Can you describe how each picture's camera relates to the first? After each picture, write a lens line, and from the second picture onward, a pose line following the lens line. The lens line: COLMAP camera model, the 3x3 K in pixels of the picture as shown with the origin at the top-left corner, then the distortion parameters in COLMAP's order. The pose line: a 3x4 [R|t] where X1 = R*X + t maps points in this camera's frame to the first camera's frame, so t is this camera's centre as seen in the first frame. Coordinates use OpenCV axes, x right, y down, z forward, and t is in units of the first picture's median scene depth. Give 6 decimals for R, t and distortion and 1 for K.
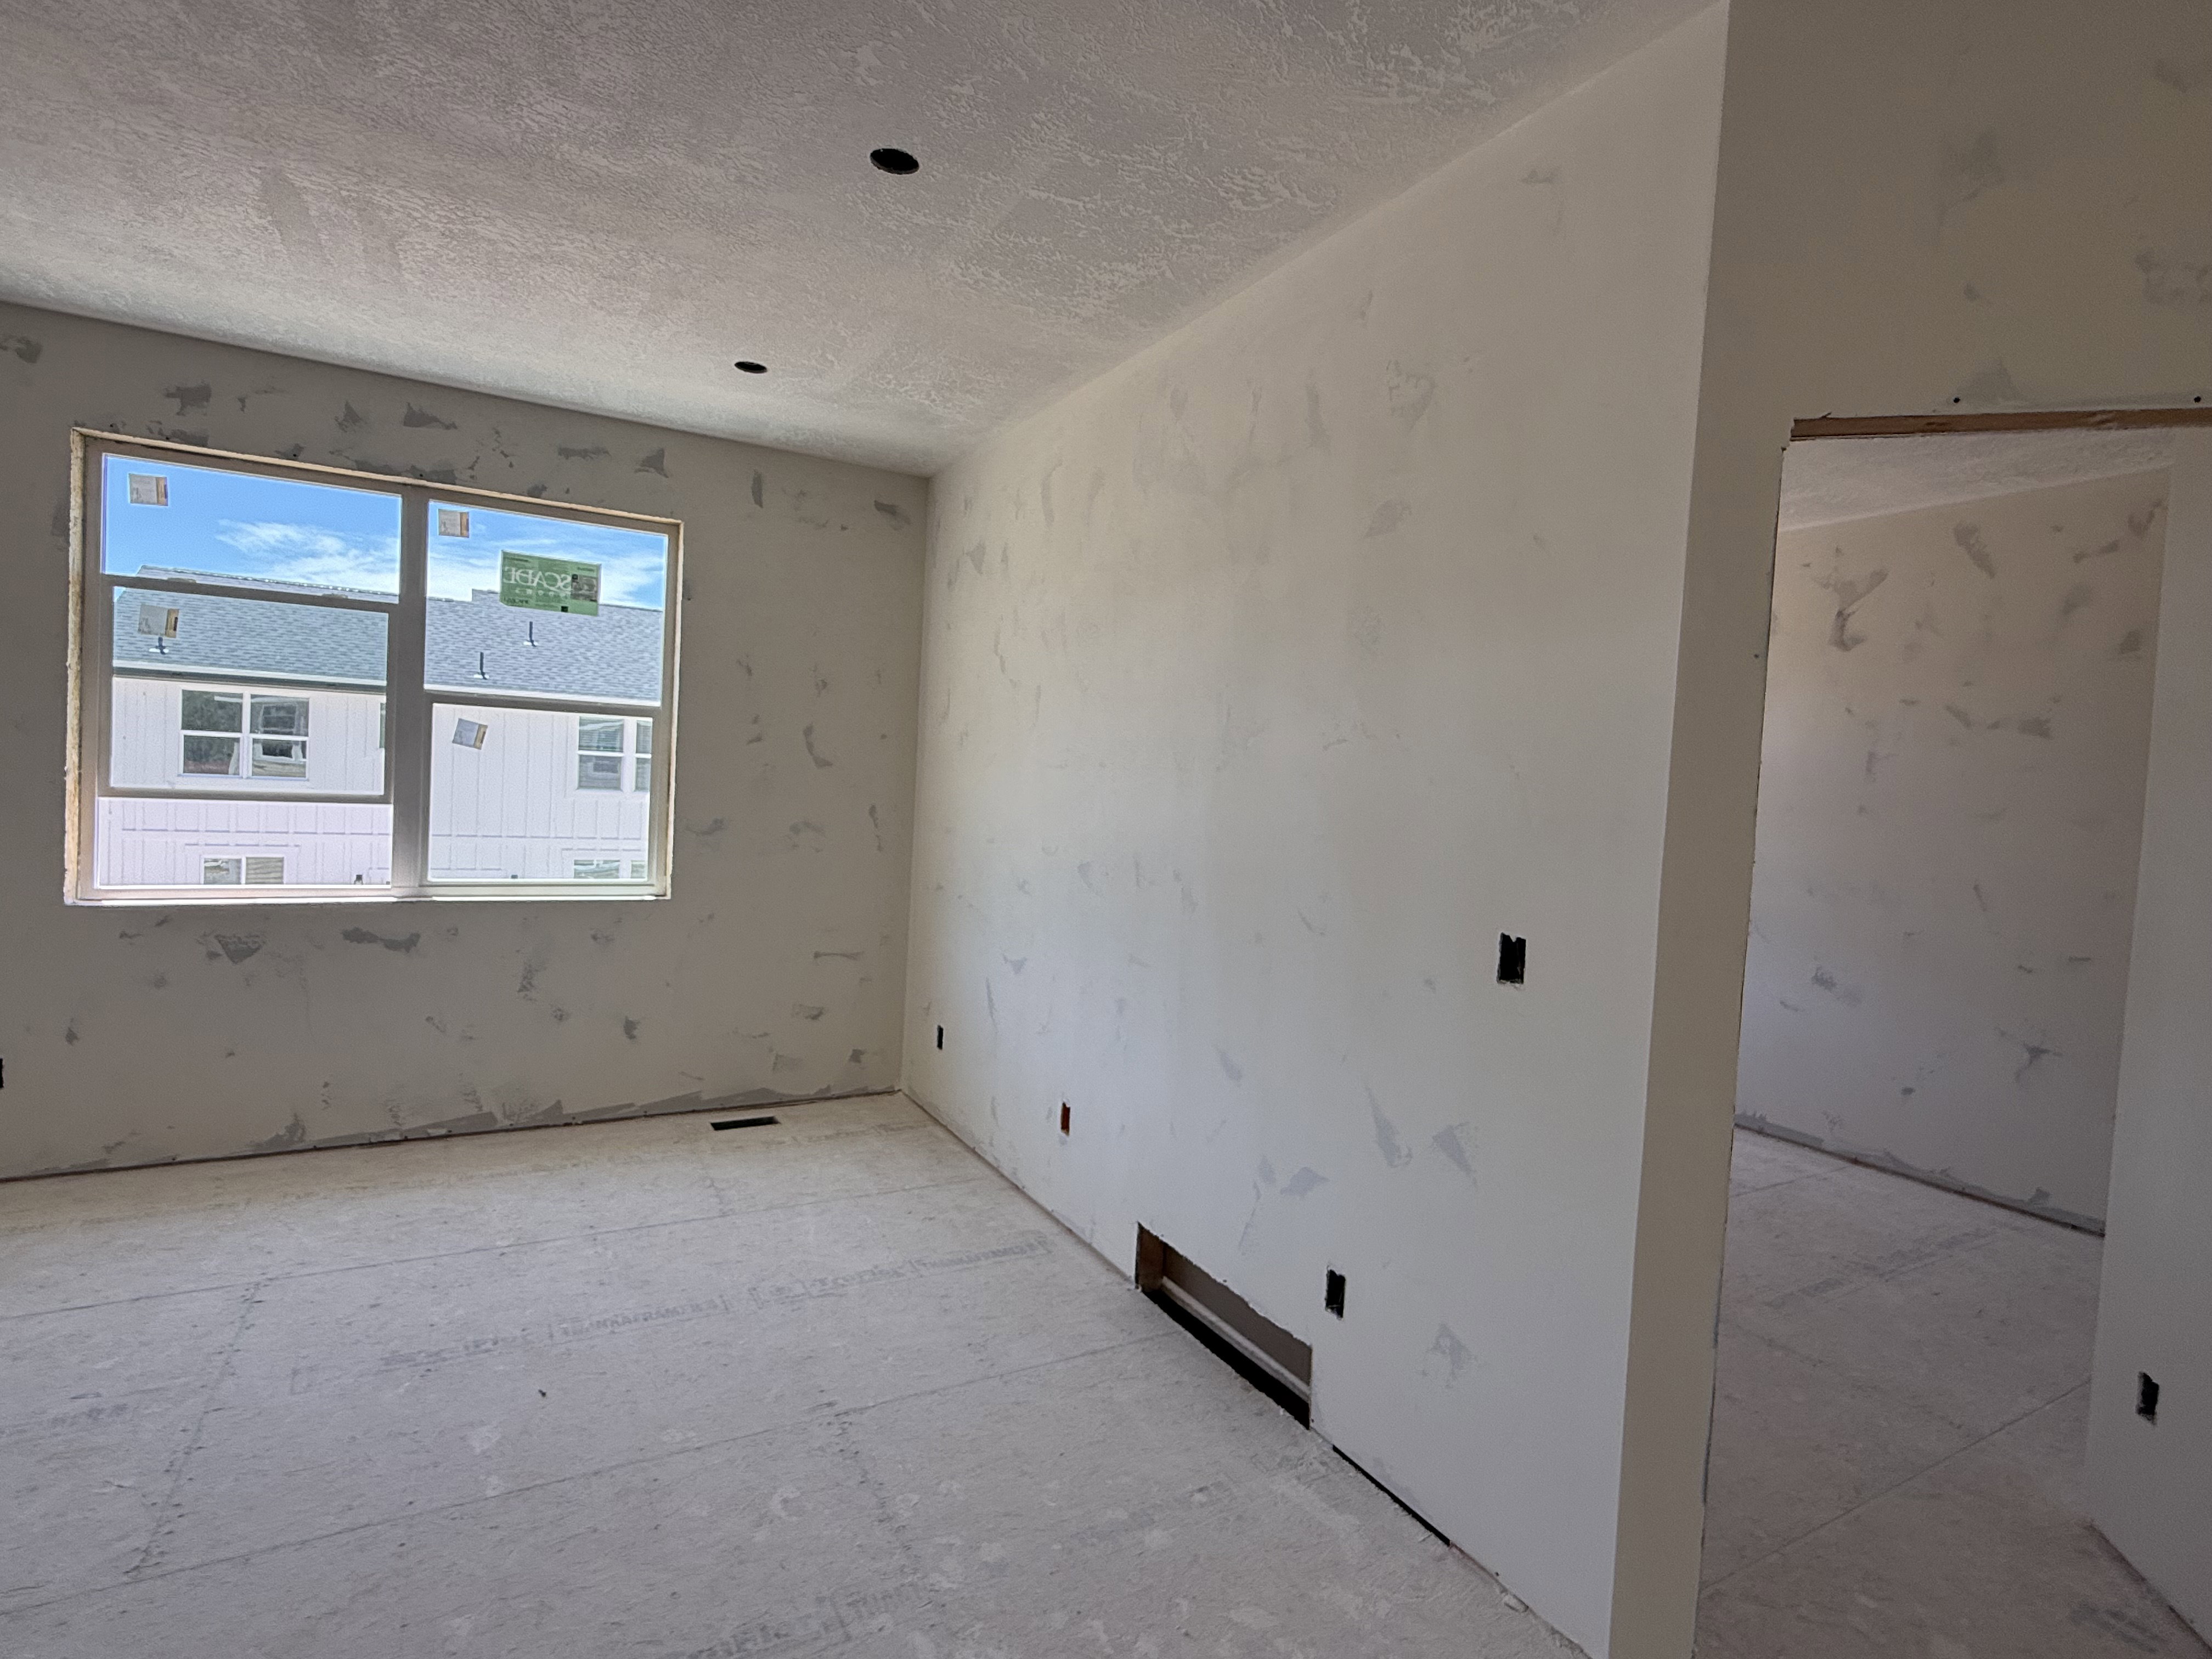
lens RADIAL K [[1091.9, 0, 1108.7], [0, 1091.9, 825.4], [0, 0, 1]] dist [-0.001660, -0.000547]
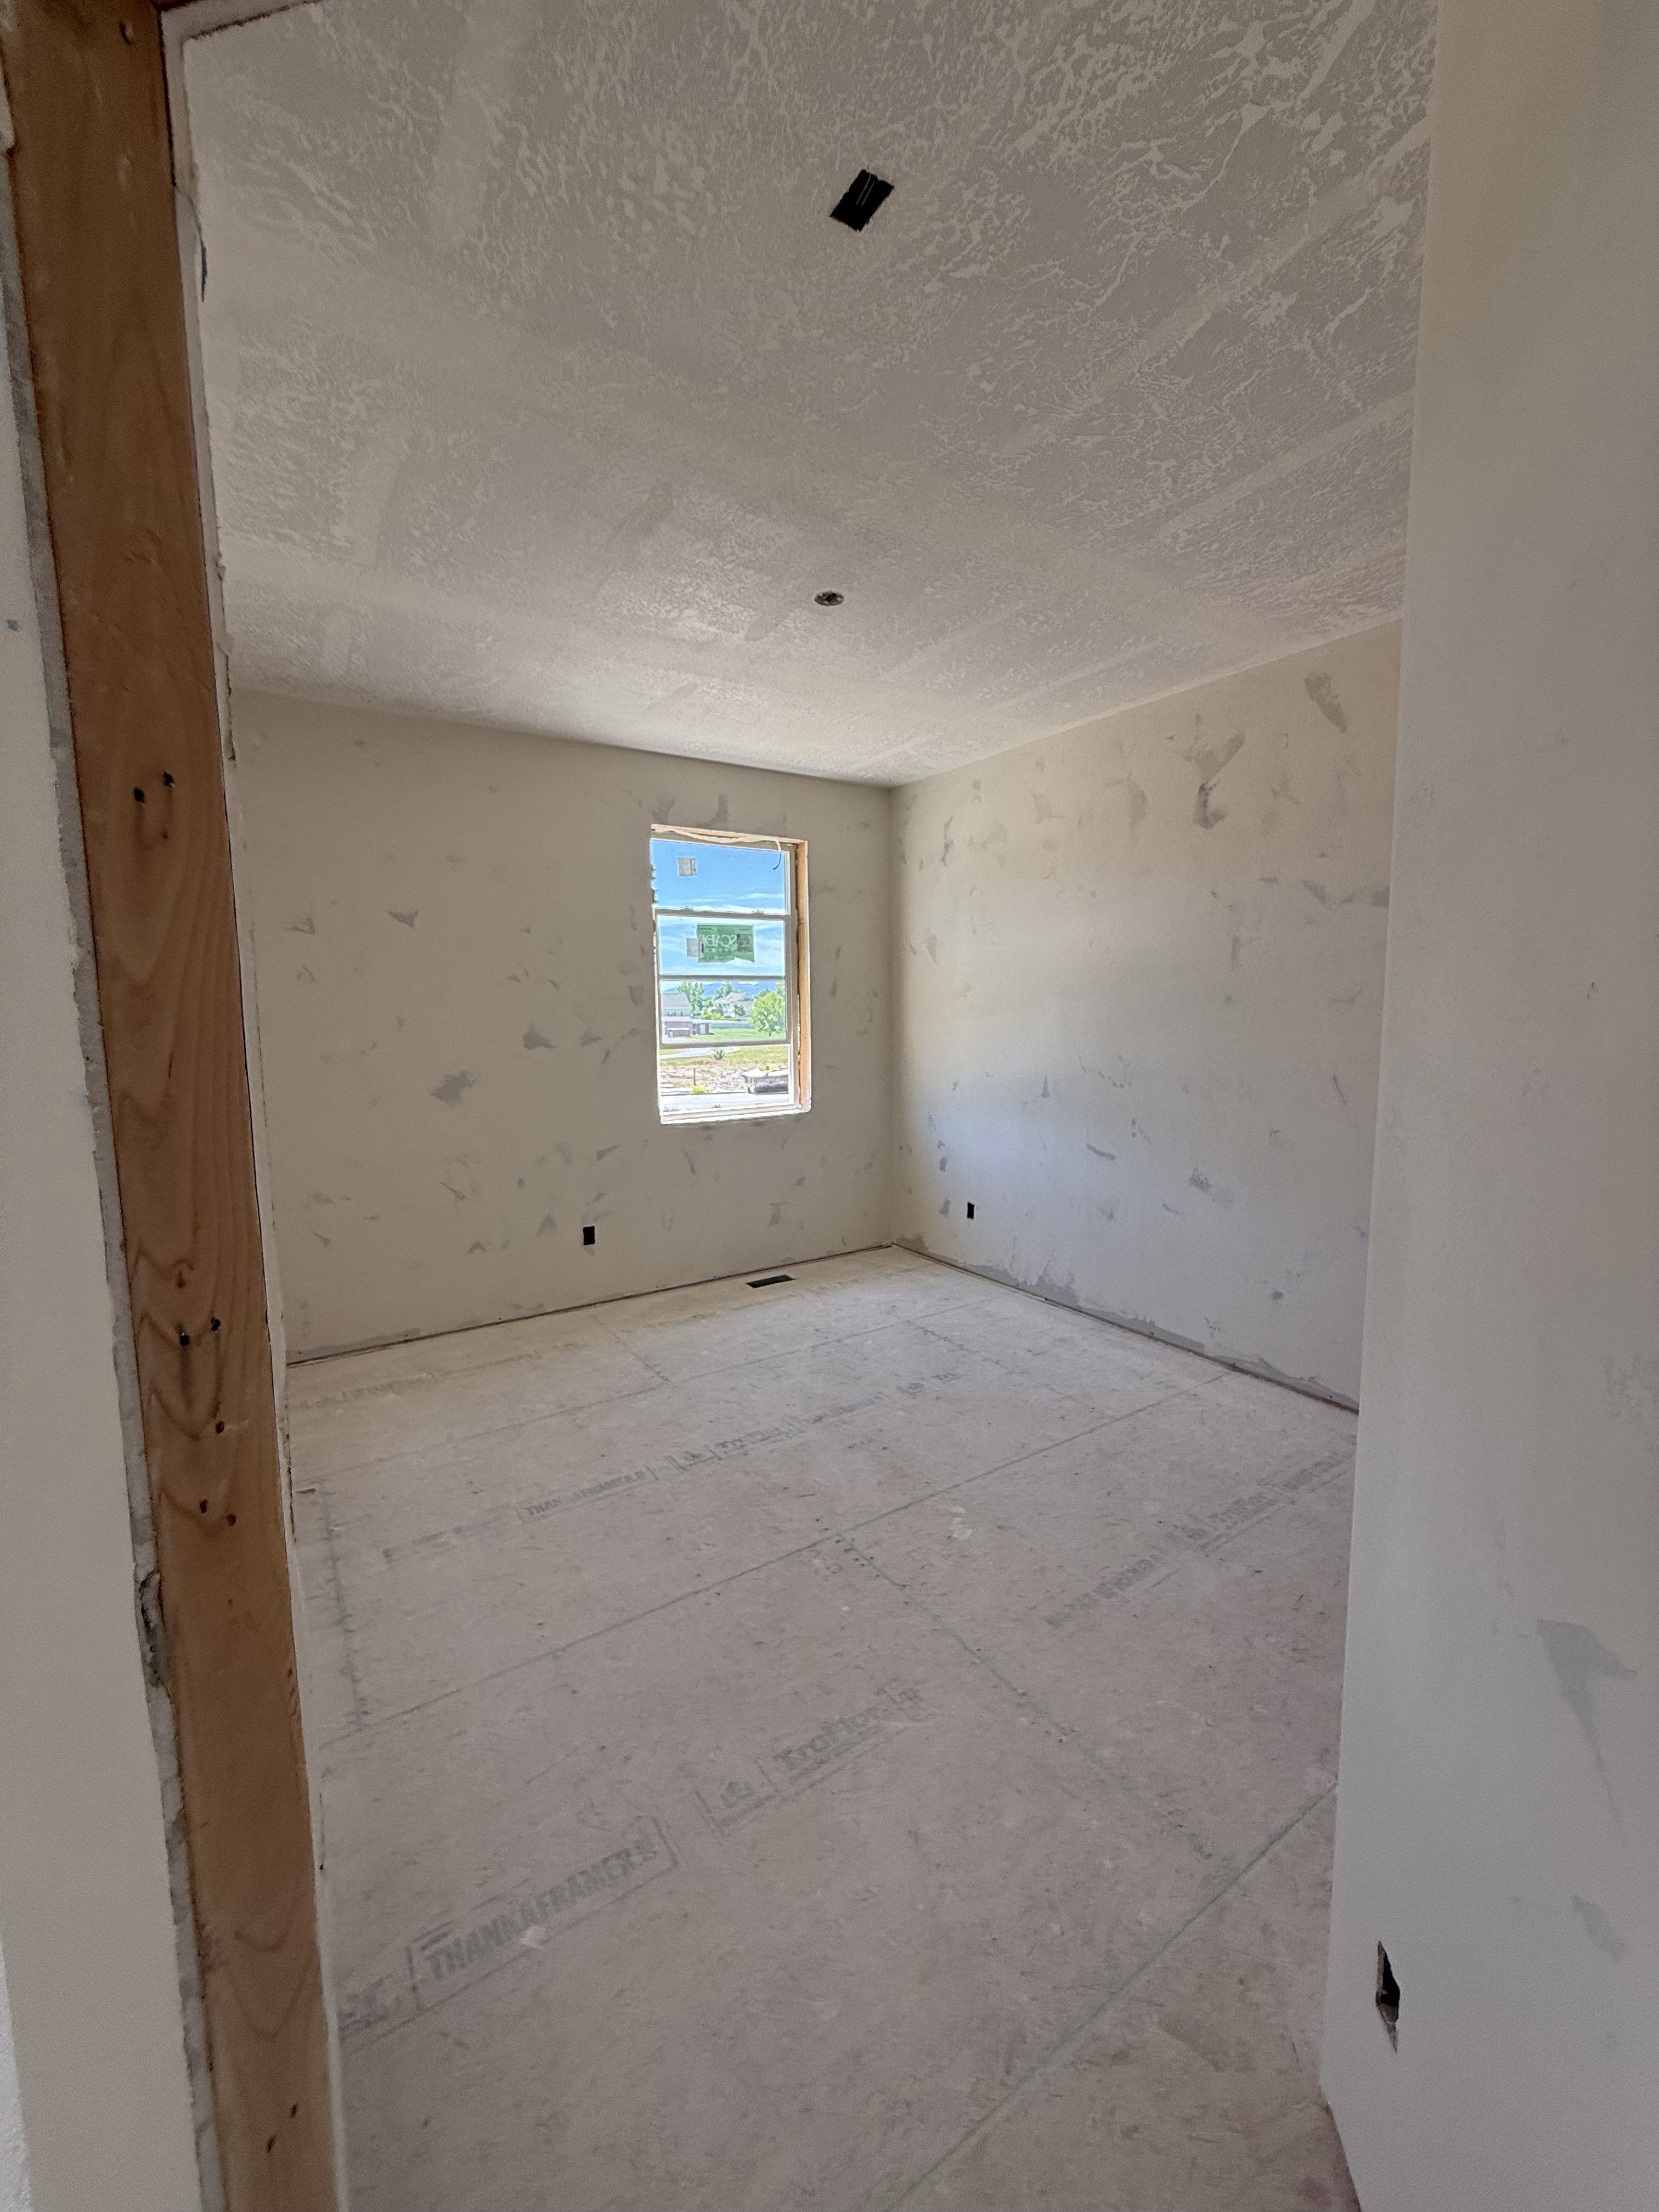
lens RADIAL K [[895.6, 0, 839.9], [0, 895.6, 1102.7], [0, 0, 1]] dist [0.002011, 0.000015]
pose [[0.994615, -0.072637, 0.073920, 0.304649], [0.067064, 0.994905, 0.075270, -0.007059], [-0.079011, -0.069907, 0.994420, 0.263874]]
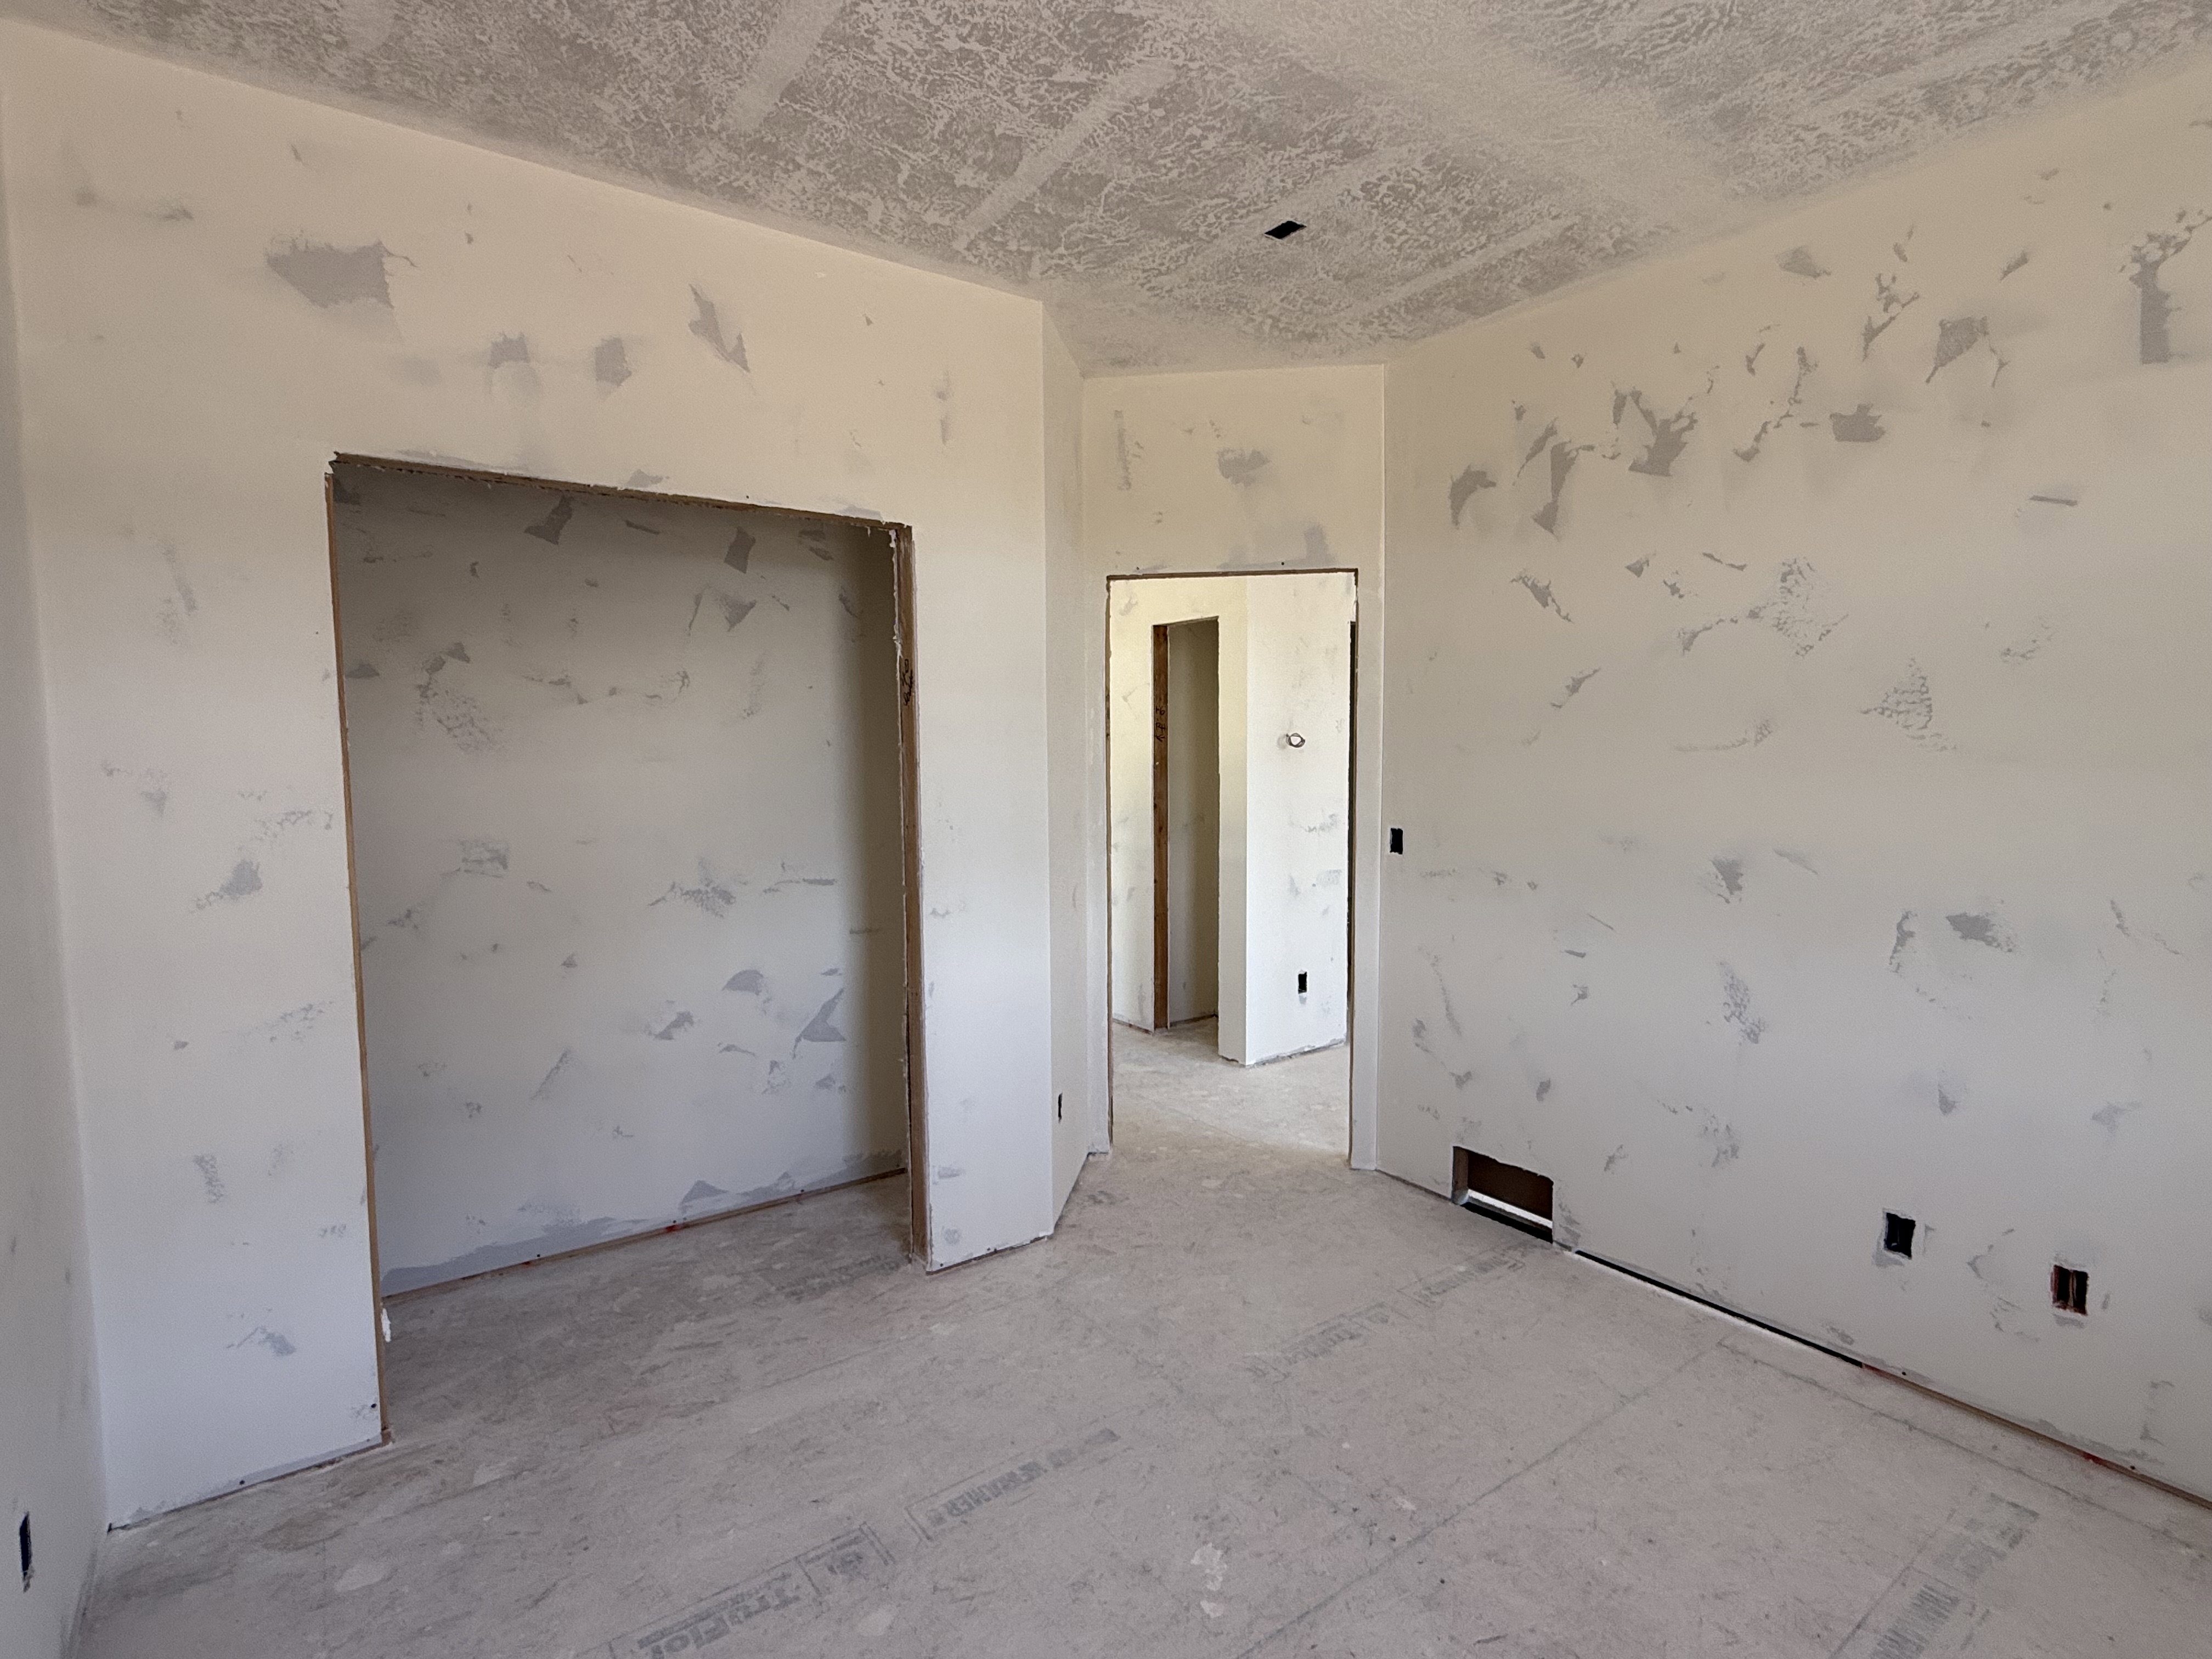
lens RADIAL K [[1098.2, 0, 1106.0], [0, 1098.2, 829.5], [0, 0, 1]] dist [0.001205, 0.000372]
pose [[-0.993111, -0.039476, -0.110327, 0.502218], [-0.051981, 0.992249, 0.112872, -0.032495], [0.105016, 0.117829, -0.987465, 1.188006]]
